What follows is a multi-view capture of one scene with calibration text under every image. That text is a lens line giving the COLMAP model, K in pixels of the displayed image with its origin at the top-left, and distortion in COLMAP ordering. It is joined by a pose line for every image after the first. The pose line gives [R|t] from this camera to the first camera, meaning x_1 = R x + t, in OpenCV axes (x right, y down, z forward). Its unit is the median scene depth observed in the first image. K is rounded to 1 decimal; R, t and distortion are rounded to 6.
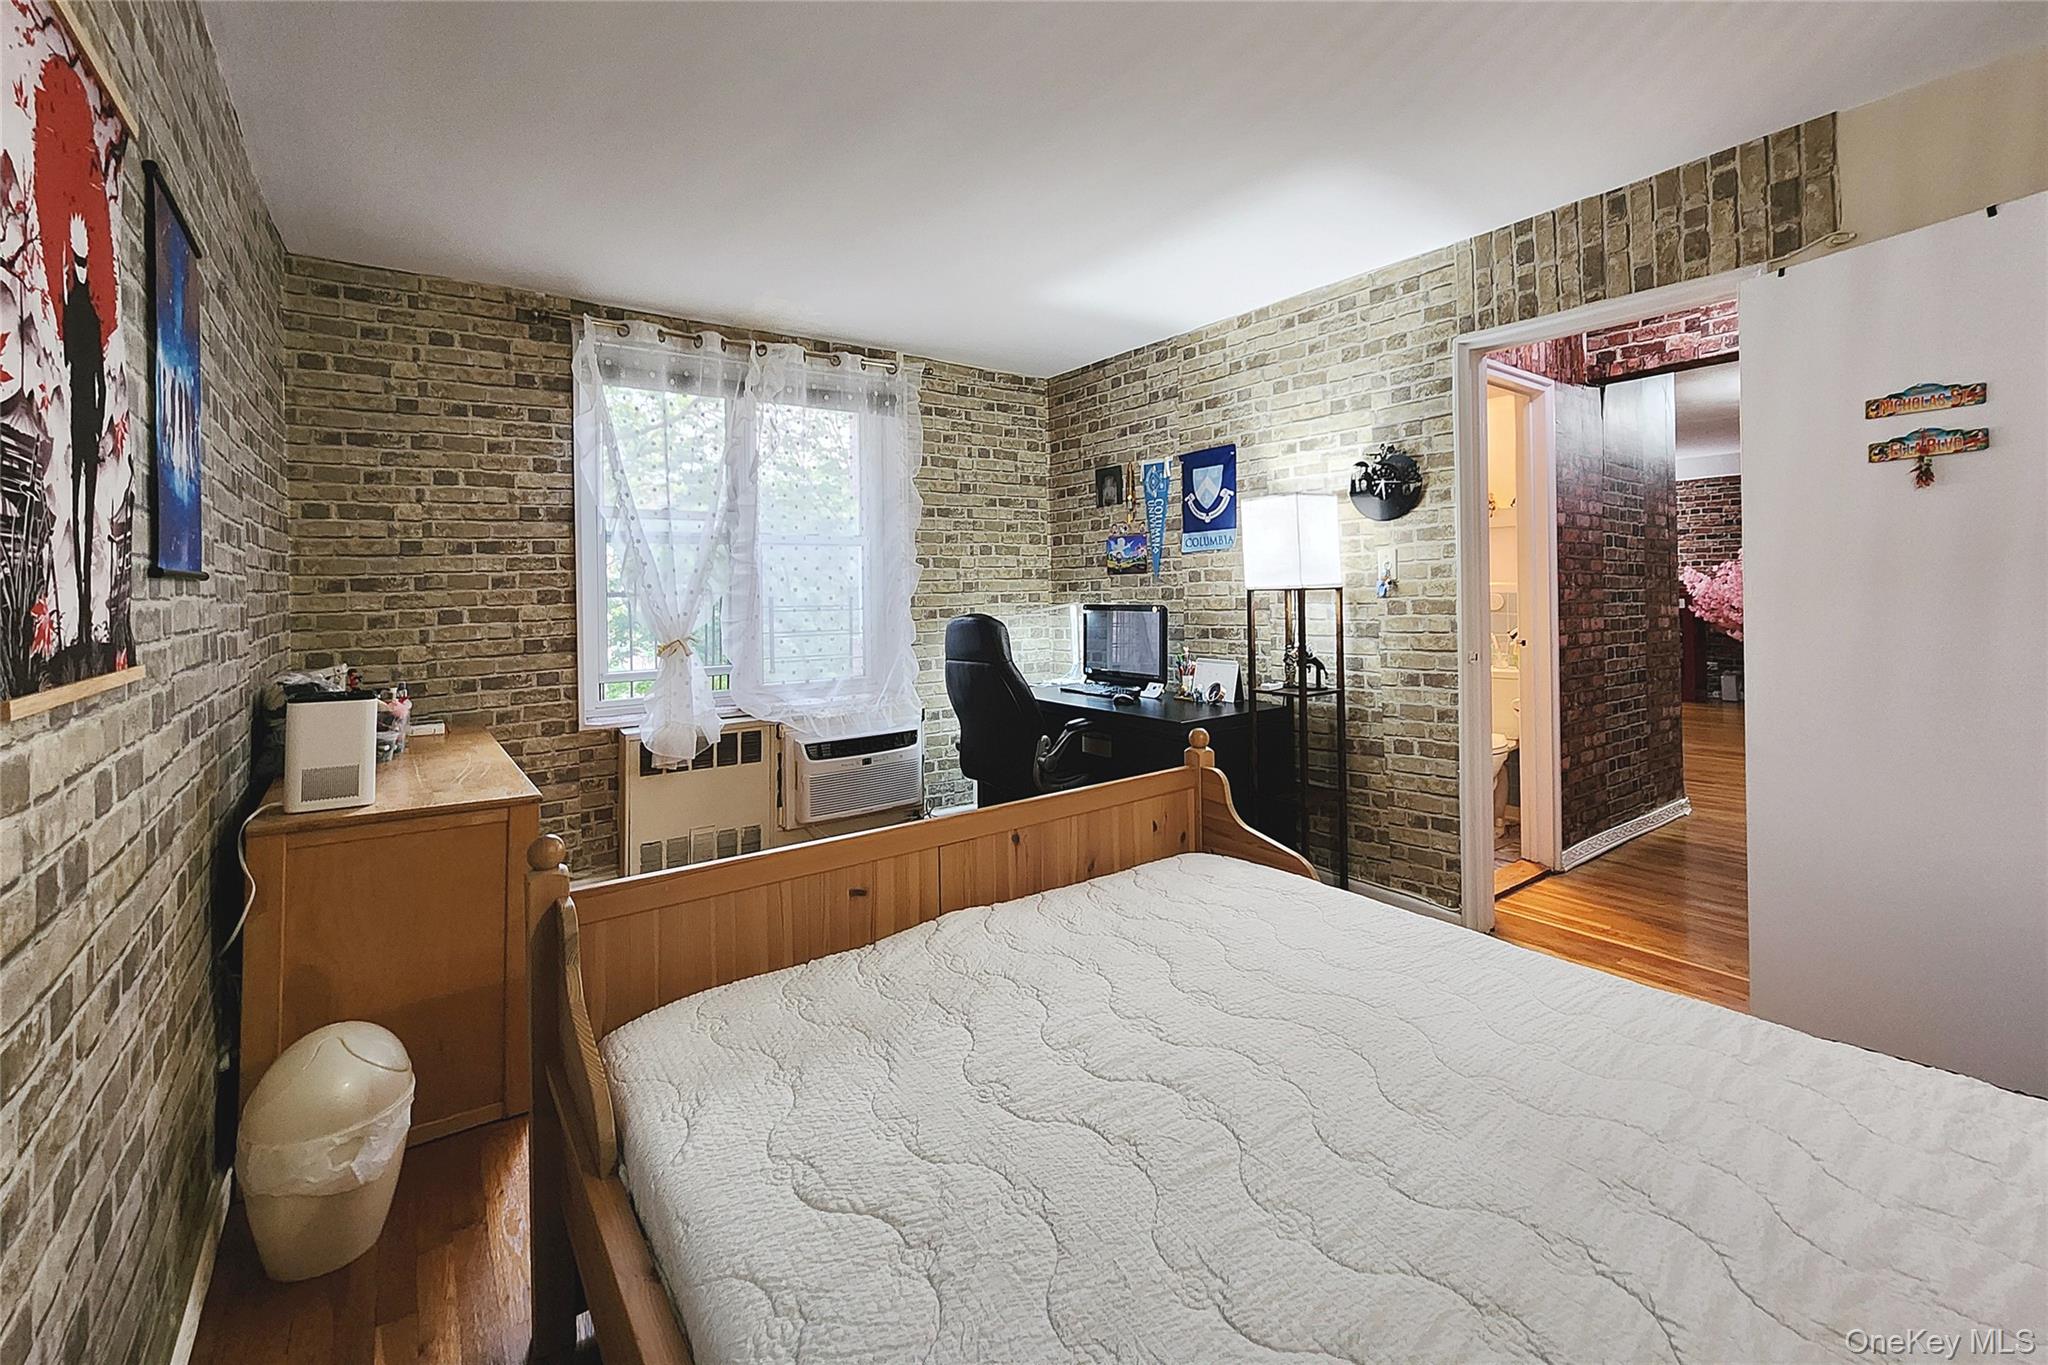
lens RADIAL K [[848.5, 0, 1031.5], [0, 848.5, 576.4], [0, 0, 1]] dist [-0.008869, 0.003473]
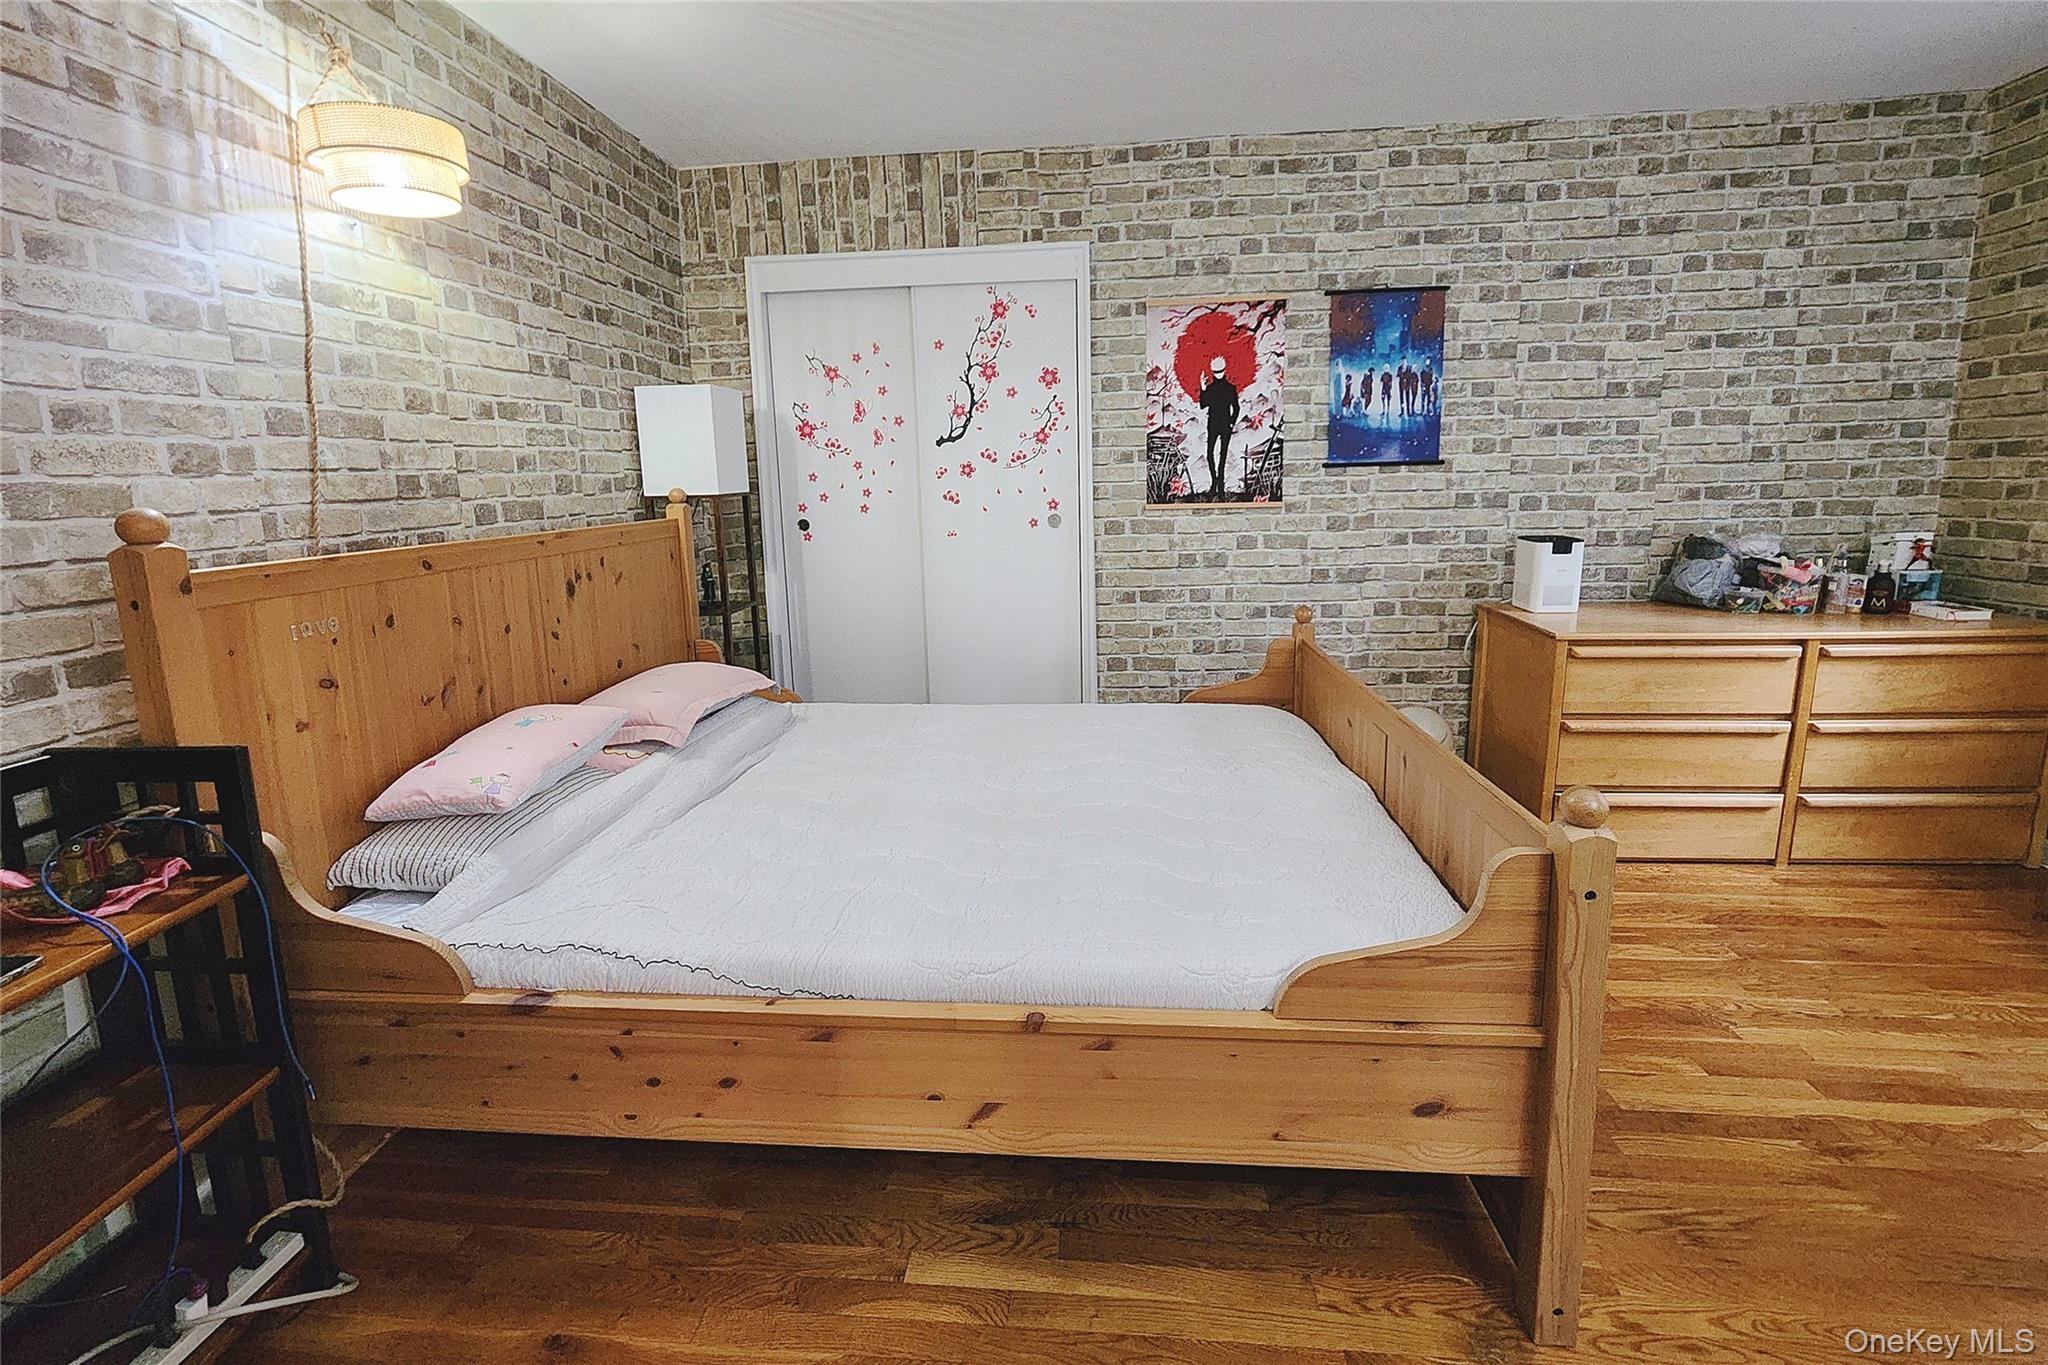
lens RADIAL K [[848.5, 0, 1022.4], [0, 848.5, 604.5], [0, 0, 1]] dist [-0.008869, 0.003473]
pose [[-0.662891, 0.141994, -0.735128, 0.479414], [0.042119, 0.987369, 0.152736, -0.006711], [0.747530, 0.070284, -0.660499, 0.682099]]
